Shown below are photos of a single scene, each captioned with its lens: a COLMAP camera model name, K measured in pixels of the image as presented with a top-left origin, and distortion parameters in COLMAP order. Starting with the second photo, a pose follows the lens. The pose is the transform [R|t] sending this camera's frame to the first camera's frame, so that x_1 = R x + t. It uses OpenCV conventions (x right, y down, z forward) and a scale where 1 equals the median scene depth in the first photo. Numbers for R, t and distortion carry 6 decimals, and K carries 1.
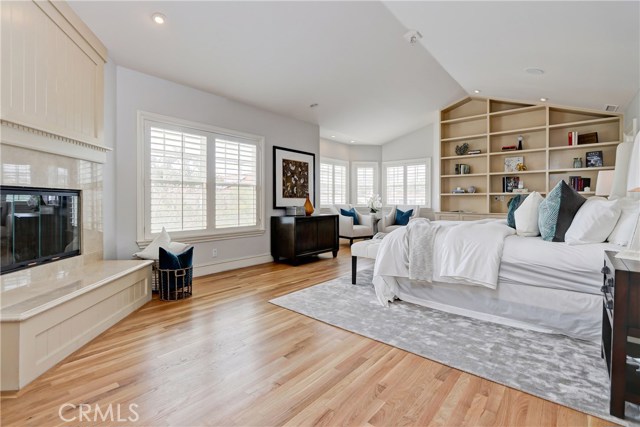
lens RADIAL K [[294.4, 0, 319.0], [0, 294.4, 200.1], [0, 0, 1]] dist [0.002192, 0.000026]
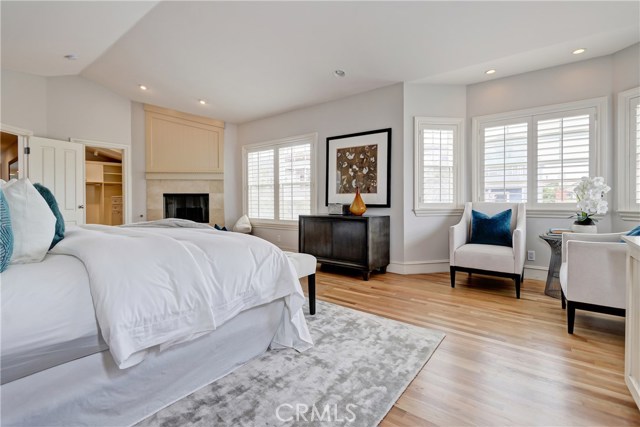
lens RADIAL K [[294.4, 0, 310.0], [0, 294.4, 203.6], [0, 0, 1]] dist [0.002192, 0.000026]
pose [[0.033256, -0.000470, -0.999447, 0.647115], [-0.002059, 0.999998, -0.000539, 0.019395], [0.999445, 0.002075, 0.033255, 0.769552]]
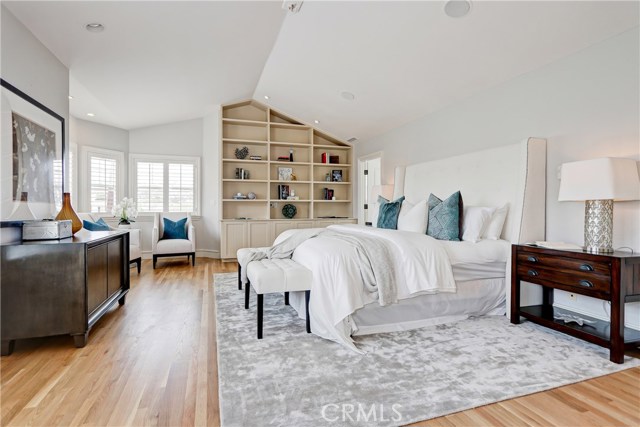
lens RADIAL K [[294.4, 0, 315.2], [0, 294.4, 205.3], [0, 0, 1]] dist [0.002192, 0.000026]
pose [[0.541688, 0.004424, 0.840568, -0.212470], [-0.001504, 0.999990, -0.004294, -0.000075], [-0.840578, 0.001062, 0.541689, 0.331005]]
